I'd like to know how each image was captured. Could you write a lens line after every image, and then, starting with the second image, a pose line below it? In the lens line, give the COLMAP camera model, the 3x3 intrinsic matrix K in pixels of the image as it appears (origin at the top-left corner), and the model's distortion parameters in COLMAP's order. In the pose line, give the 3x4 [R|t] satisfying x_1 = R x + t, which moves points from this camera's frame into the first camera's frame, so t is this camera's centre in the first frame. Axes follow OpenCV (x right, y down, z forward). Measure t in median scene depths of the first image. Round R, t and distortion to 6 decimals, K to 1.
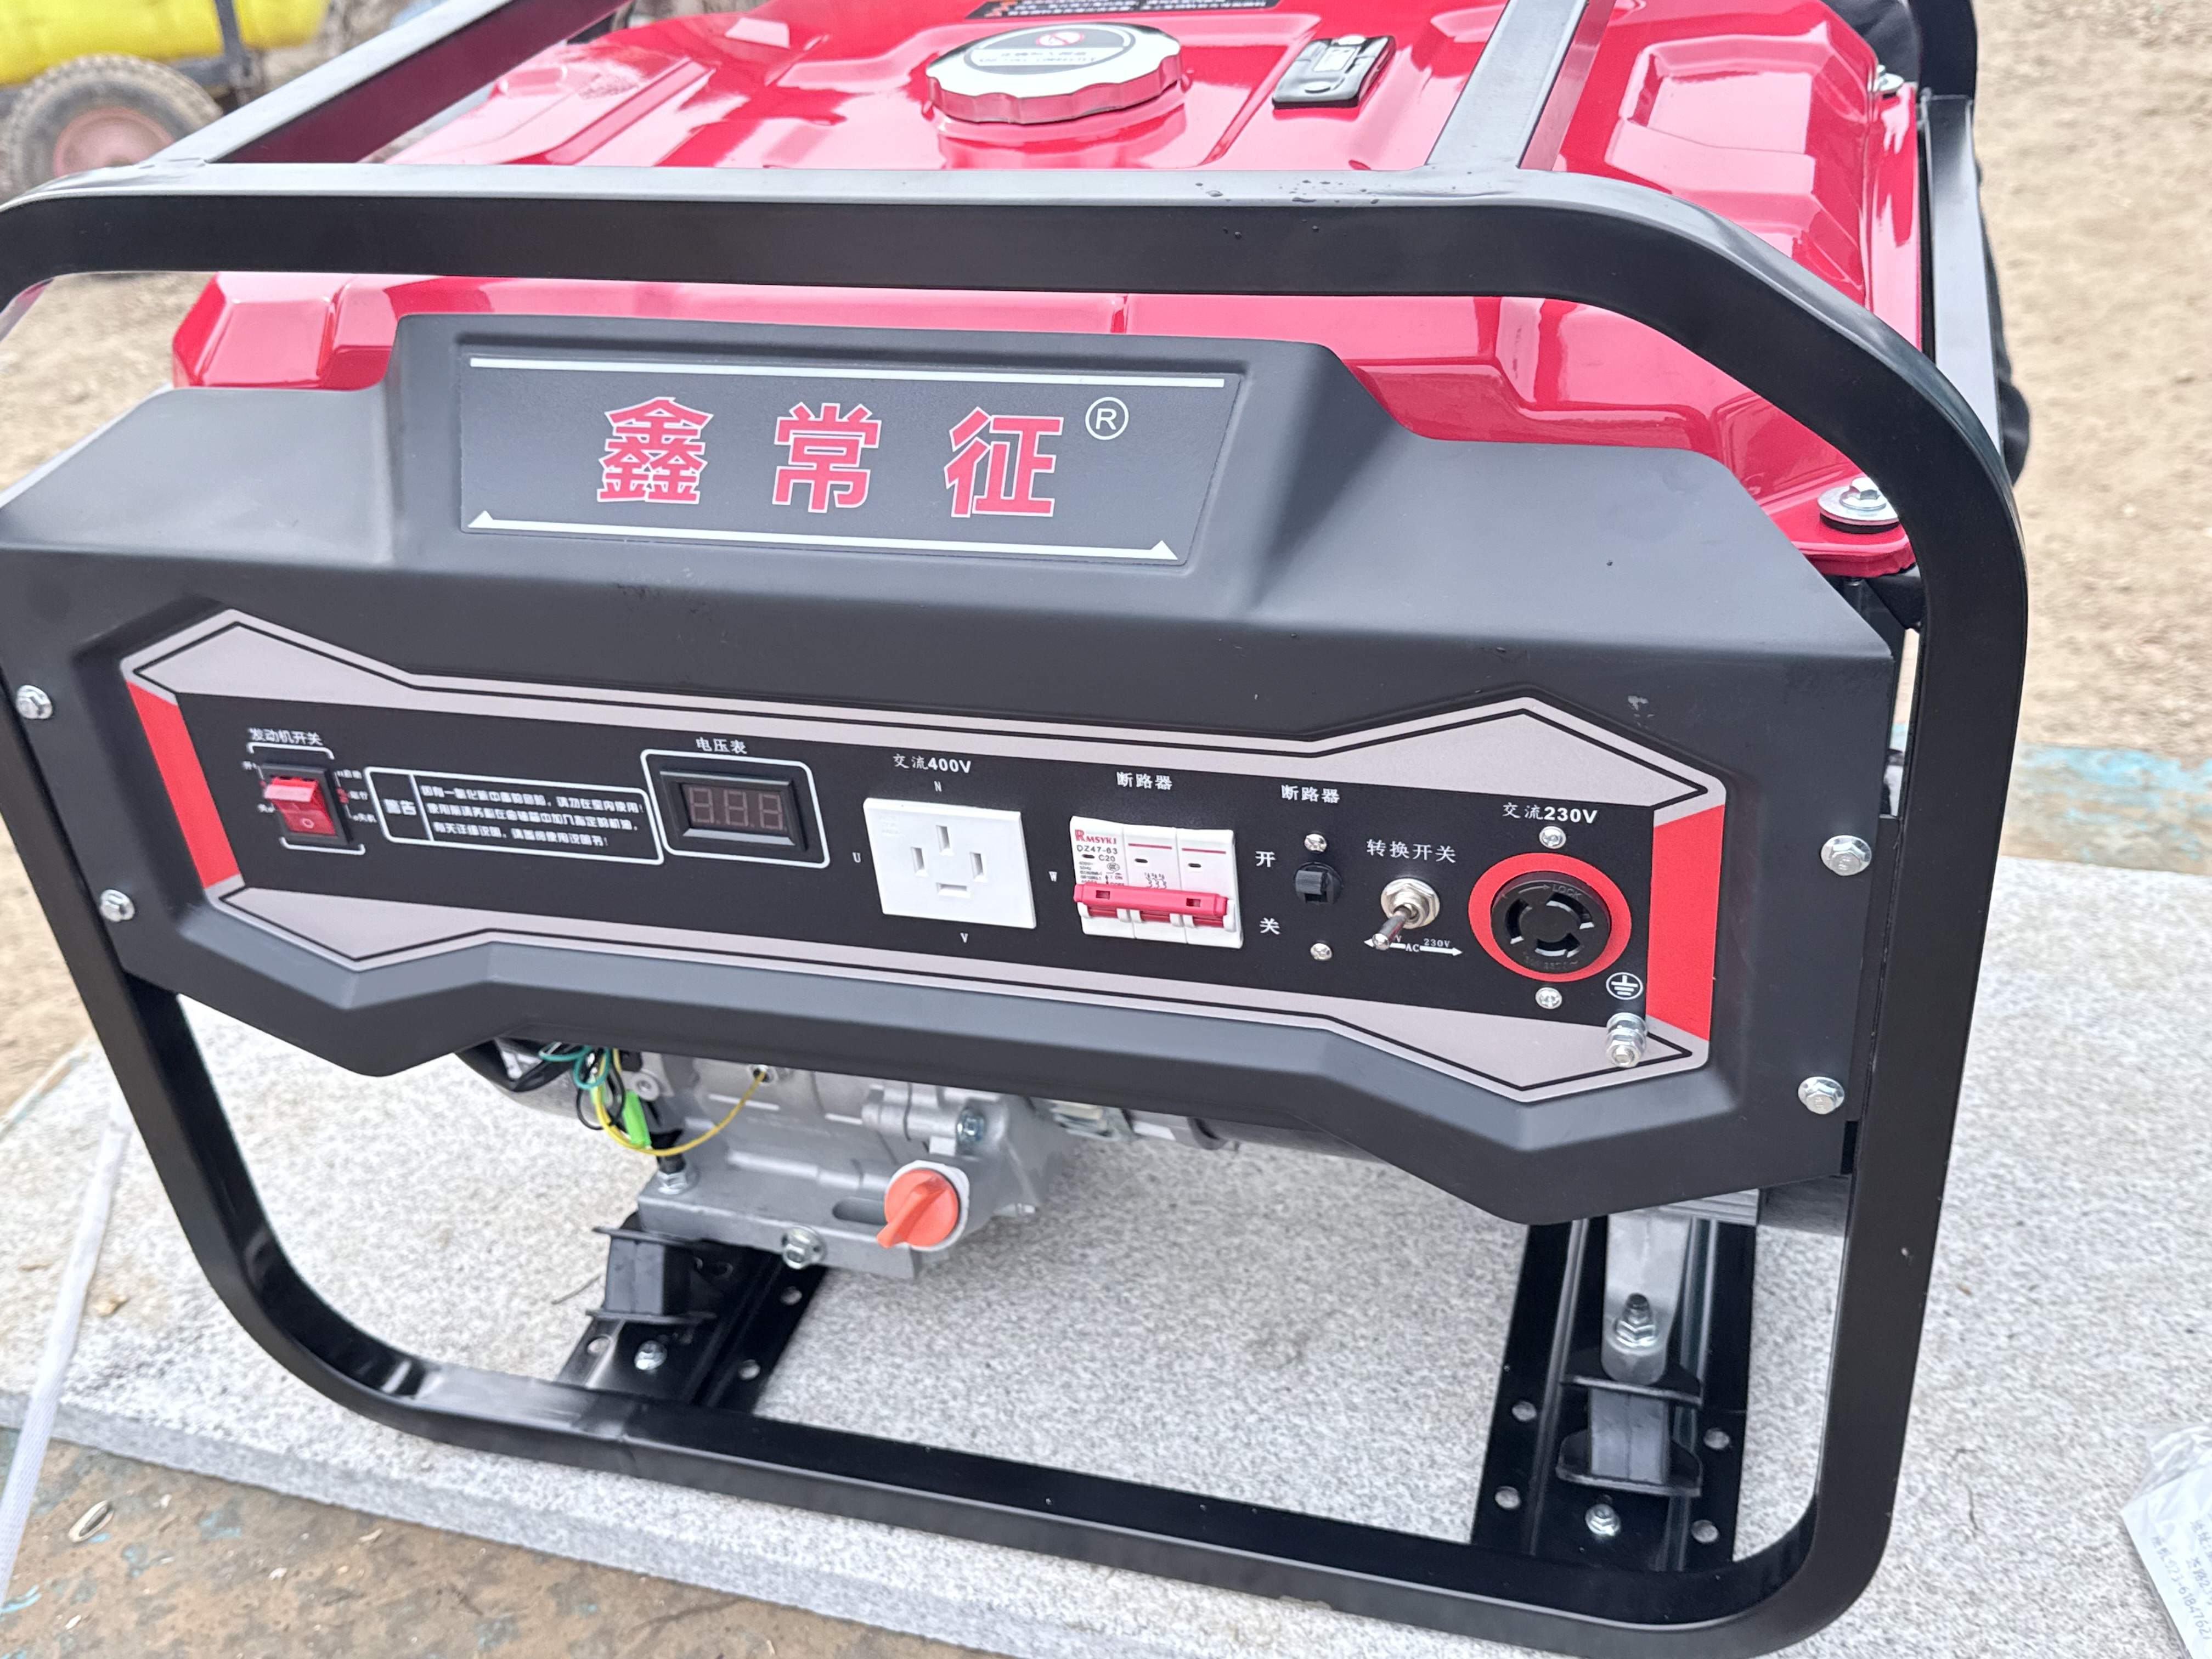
lens RADIAL K [[2280.2, 0, 1097.0], [0, 2280.2, 816.6], [0, 0, 1]] dist [-0.022108, 0.000000]
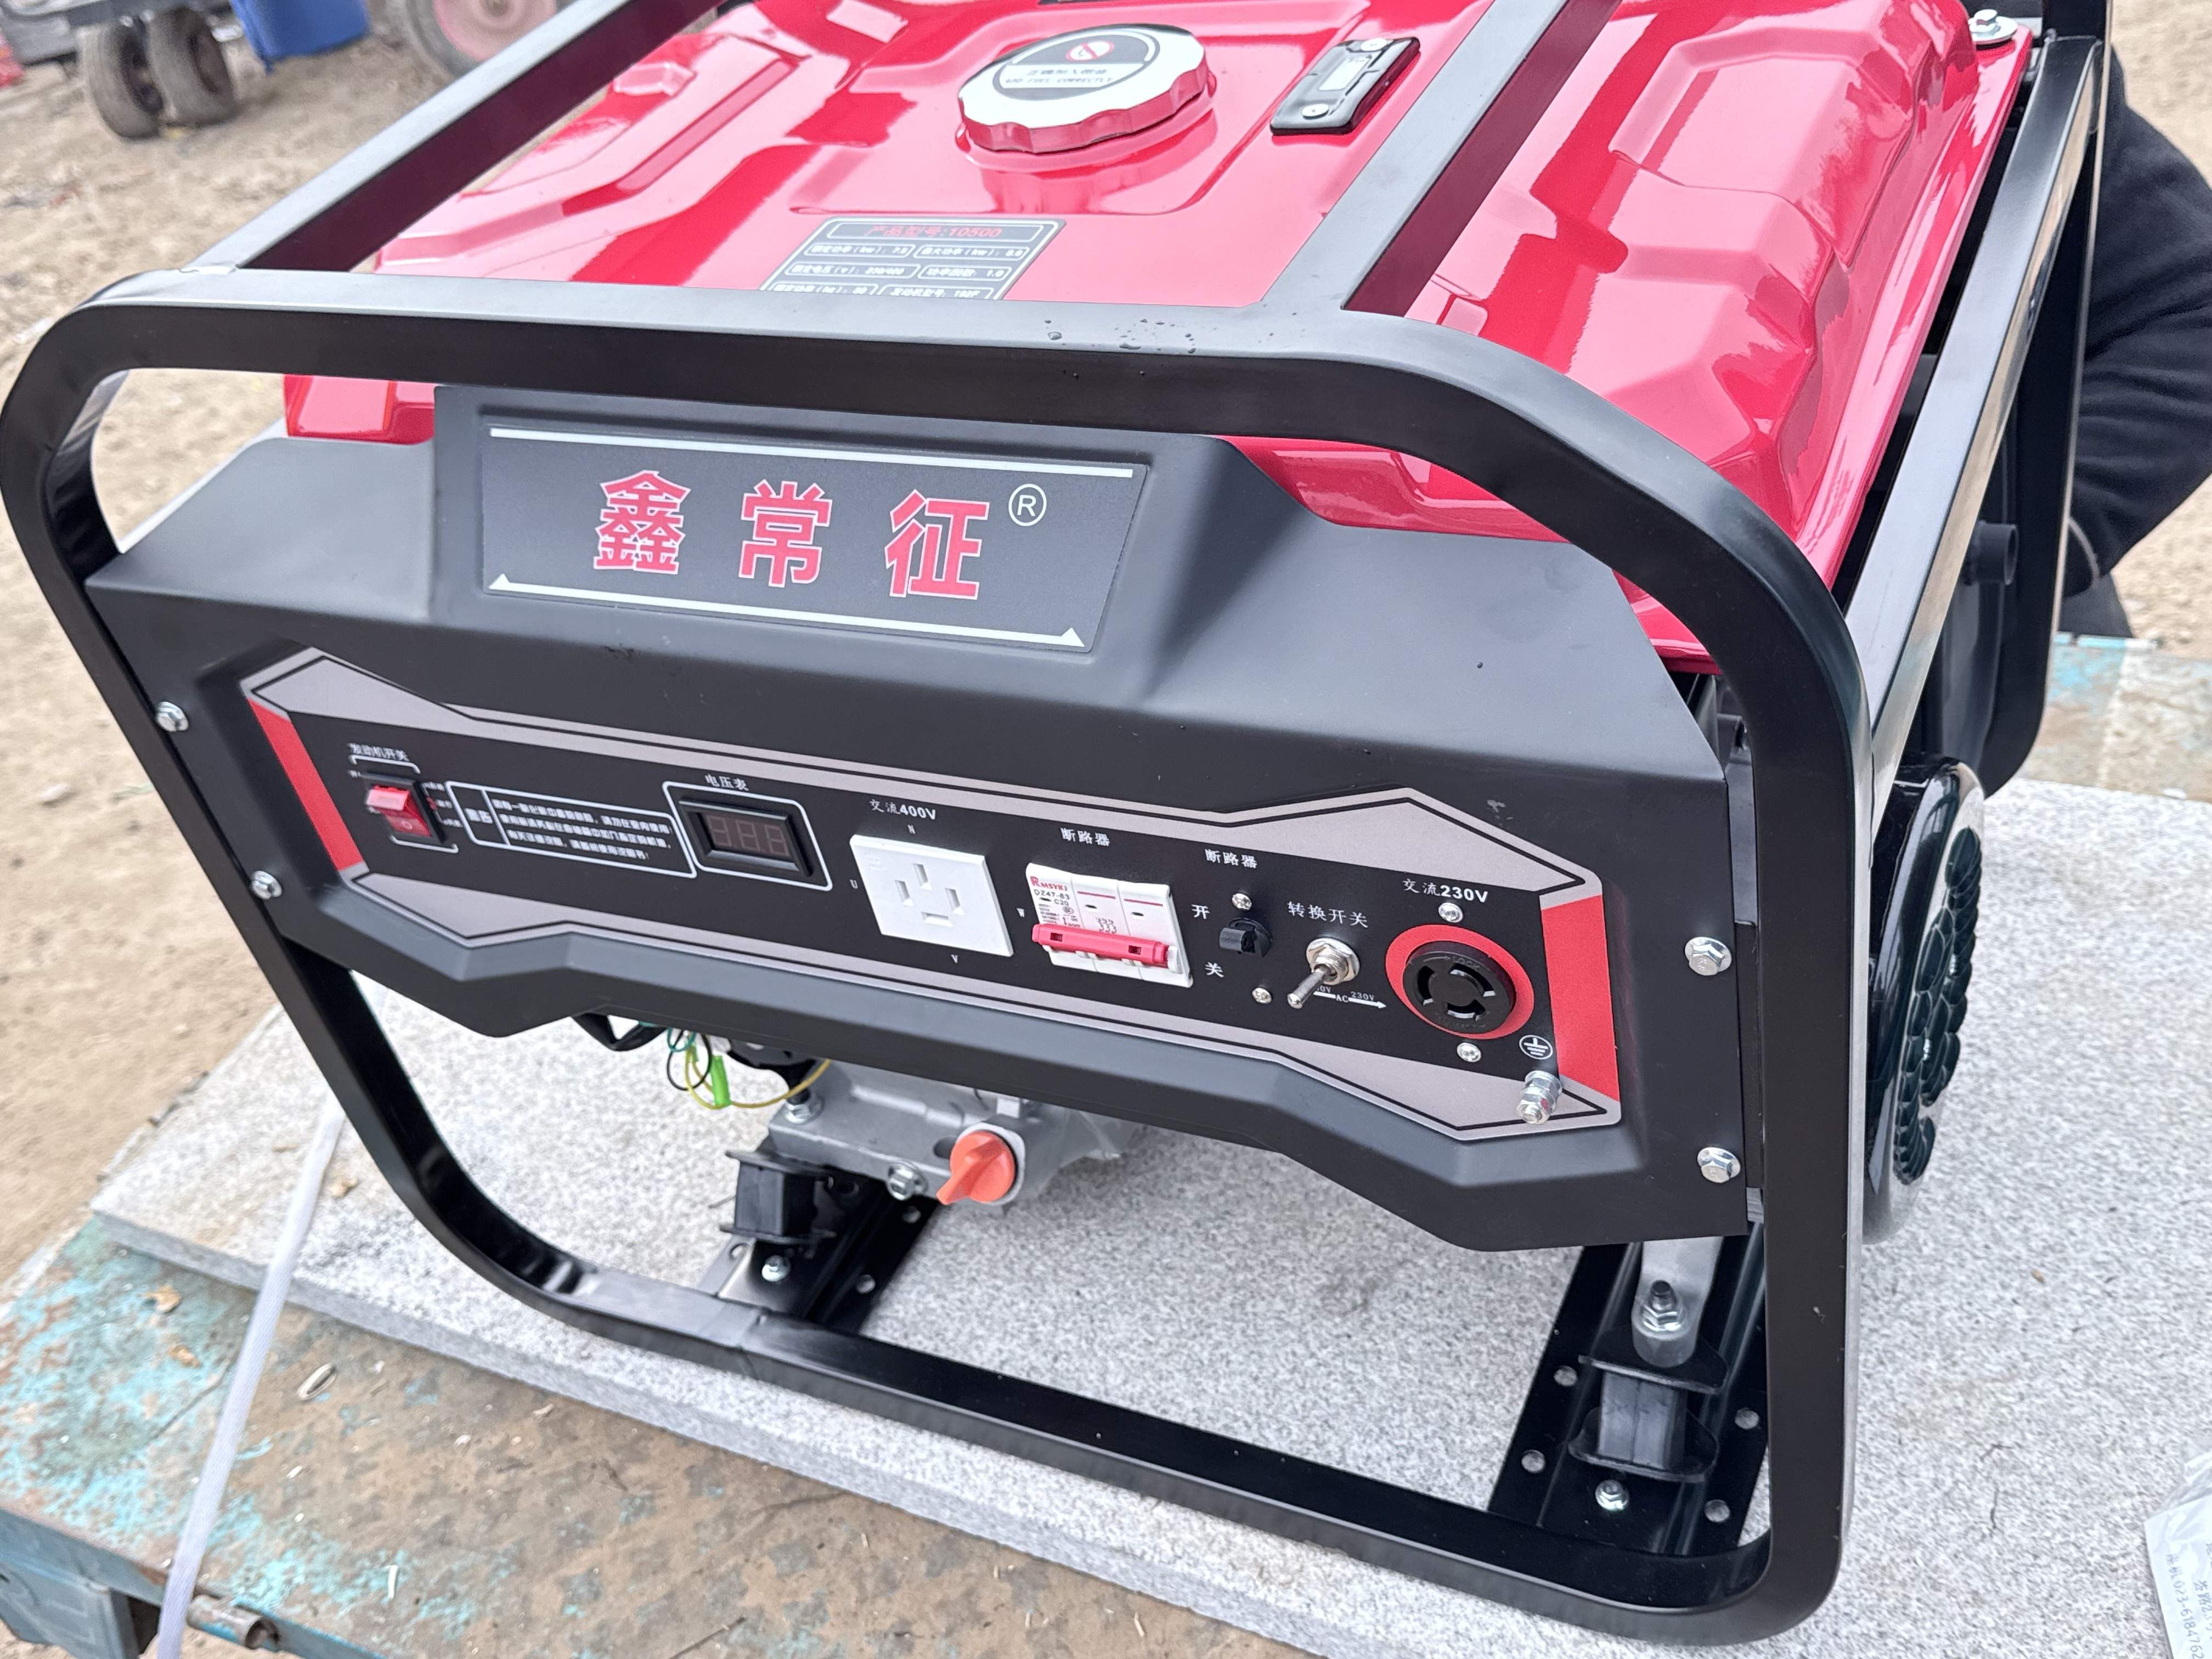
lens RADIAL K [[2280.2, 0, 1112.8], [0, 2280.2, 842.2], [0, 0, 1]] dist [-0.022108, 0.000000]
pose [[0.982661, 0.020243, -0.184305, 0.184331], [0.001993, 0.992812, 0.119670, -0.112772], [0.185403, -0.117962, 0.975557, -0.023593]]
